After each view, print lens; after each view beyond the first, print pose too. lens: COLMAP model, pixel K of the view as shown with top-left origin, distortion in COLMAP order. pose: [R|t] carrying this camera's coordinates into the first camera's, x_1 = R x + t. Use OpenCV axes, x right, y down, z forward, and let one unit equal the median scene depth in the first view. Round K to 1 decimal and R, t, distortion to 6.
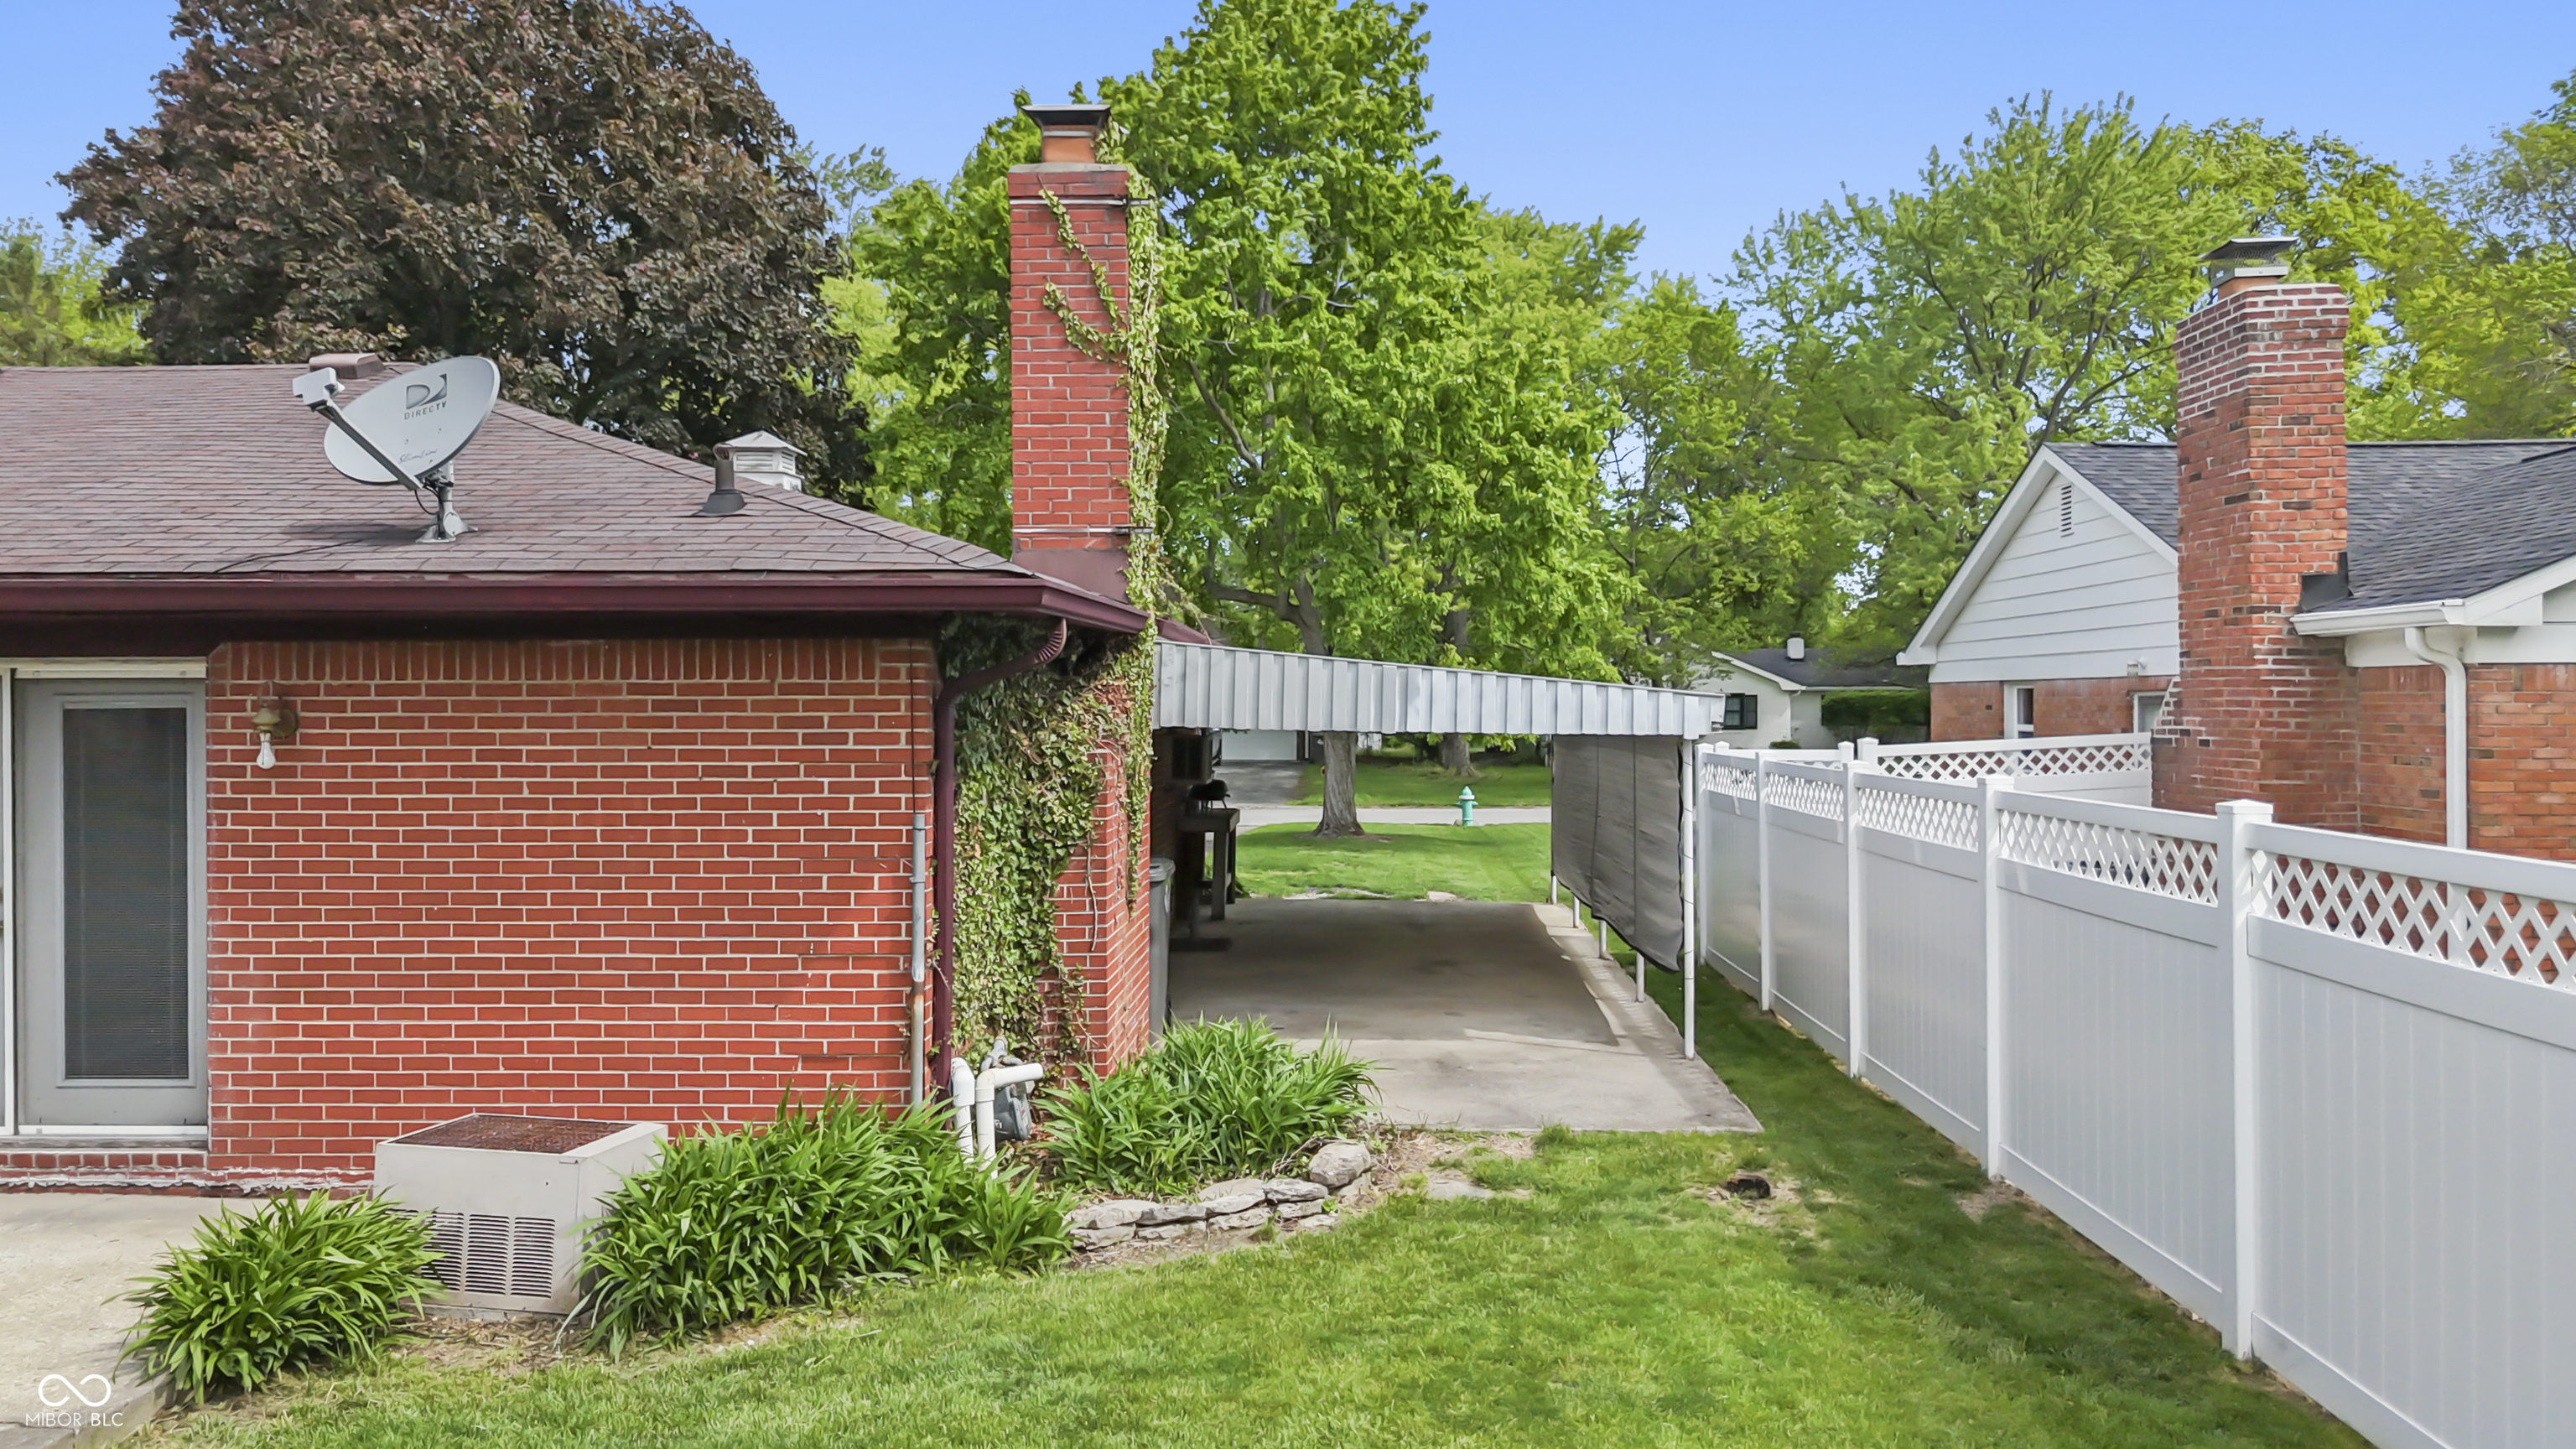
lens RADIAL K [[1899.1, 0, 1288.0], [0, 1899.1, 724.5], [0, 0, 1]] dist [0.088279, -0.095323]
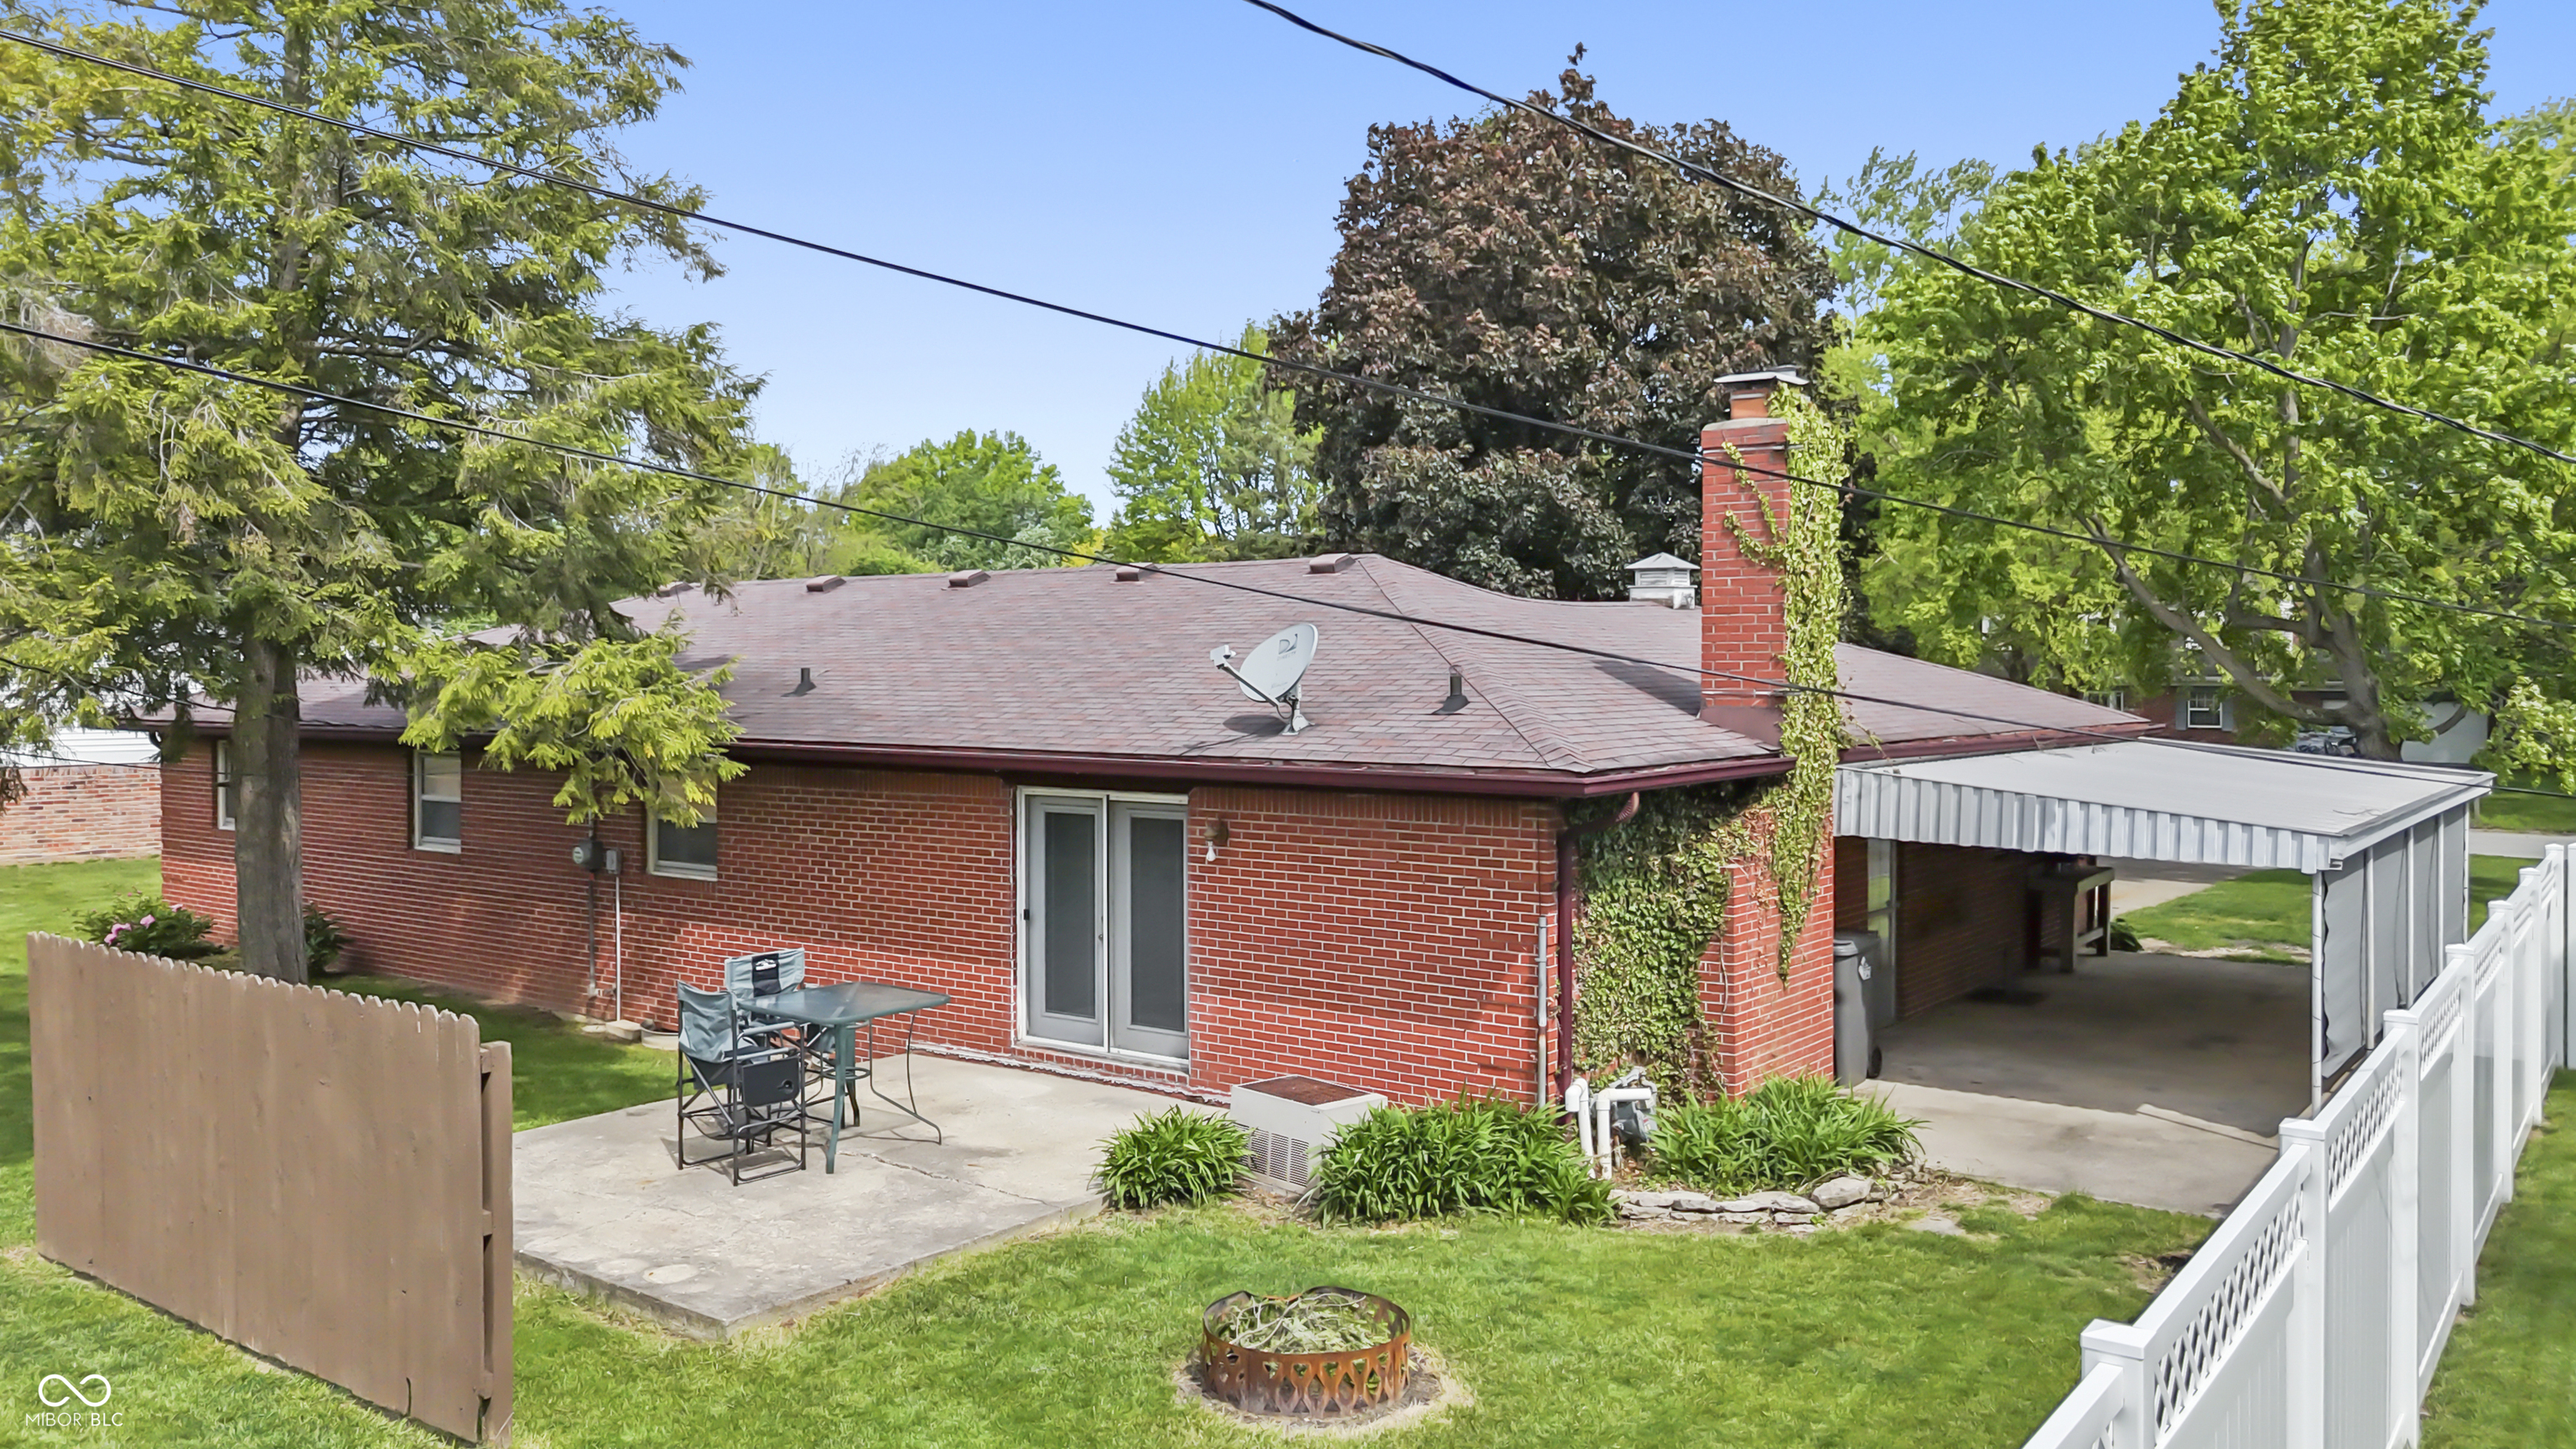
lens RADIAL K [[1899.1, 0, 1288.0], [0, 1899.1, 724.5], [0, 0, 1]] dist [0.088279, -0.095323]
pose [[0.825682, 0.019183, -0.563810, 0.494320], [-0.008875, 0.999740, 0.021019, -0.137248], [0.564067, -0.012351, 0.825637, -0.374949]]
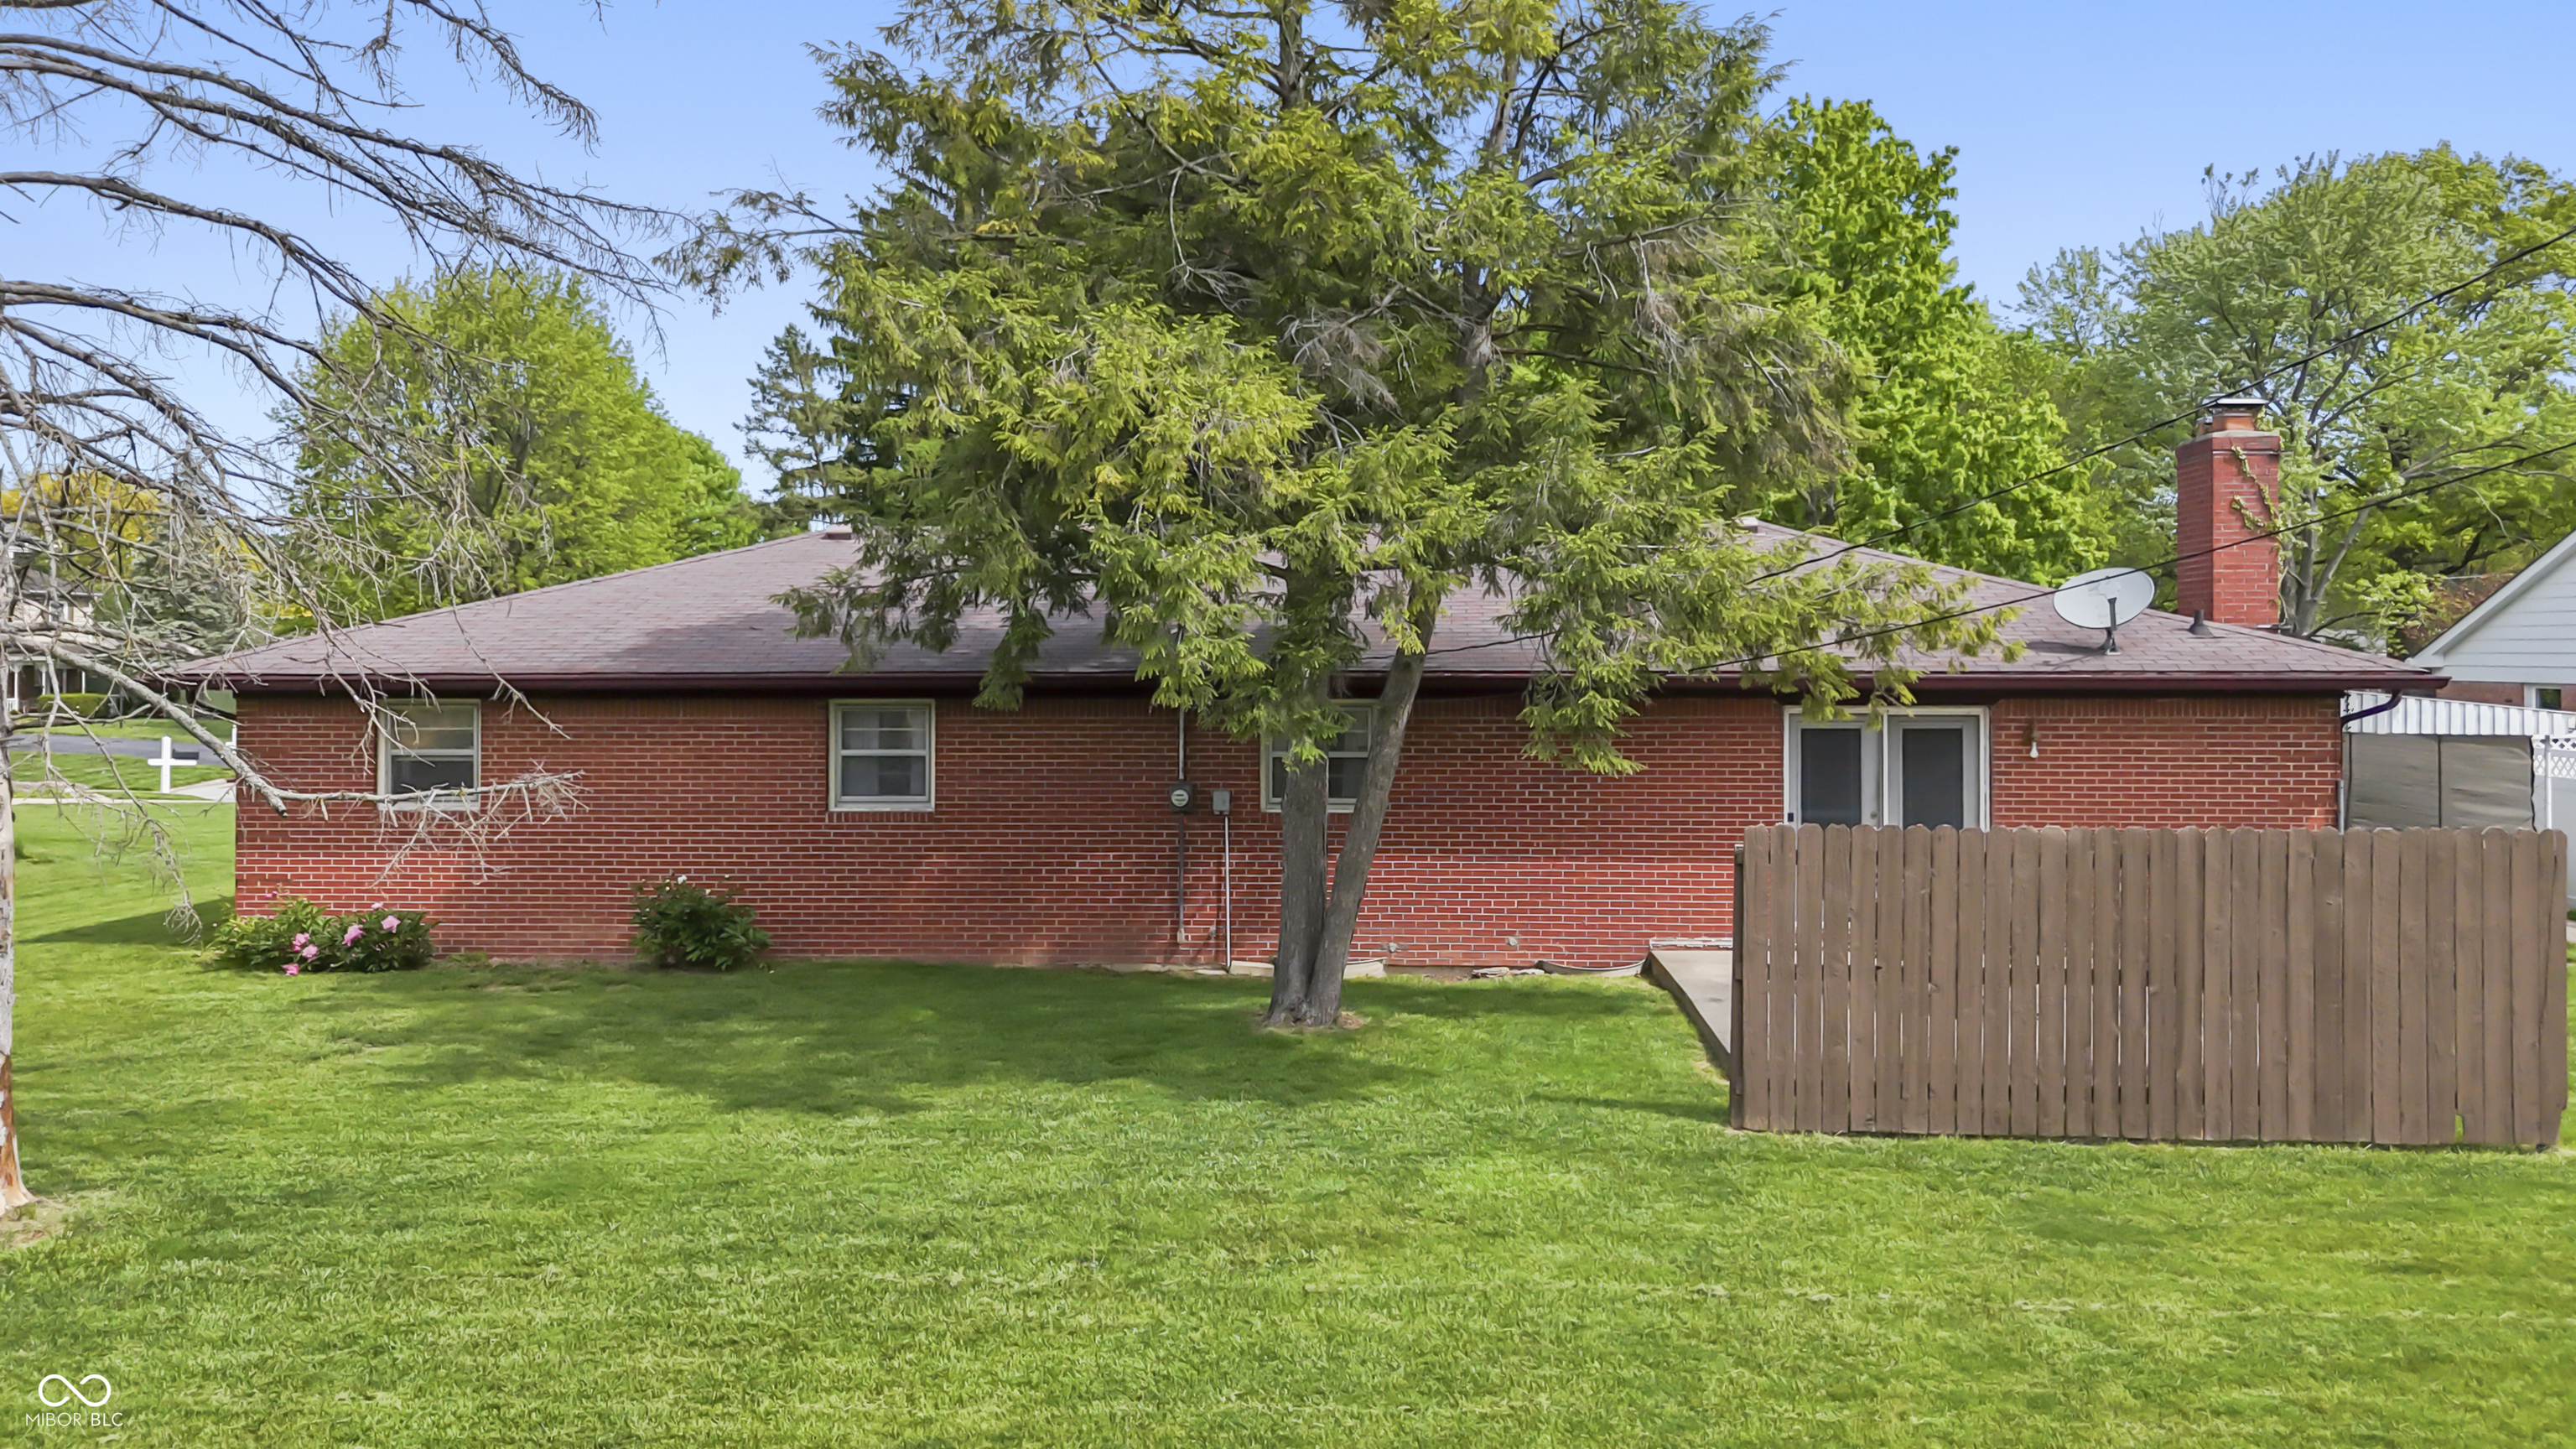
lens RADIAL K [[1951.3, 0, 1309.9], [0, 1951.3, 617.2], [0, 0, 1]] dist [0.035454, -0.007193]
pose [[0.999884, 0.001487, -0.015126, -1.308475], [-0.001923, 0.999582, -0.028857, -0.069707], [0.015077, 0.028883, 0.999469, -1.229503]]
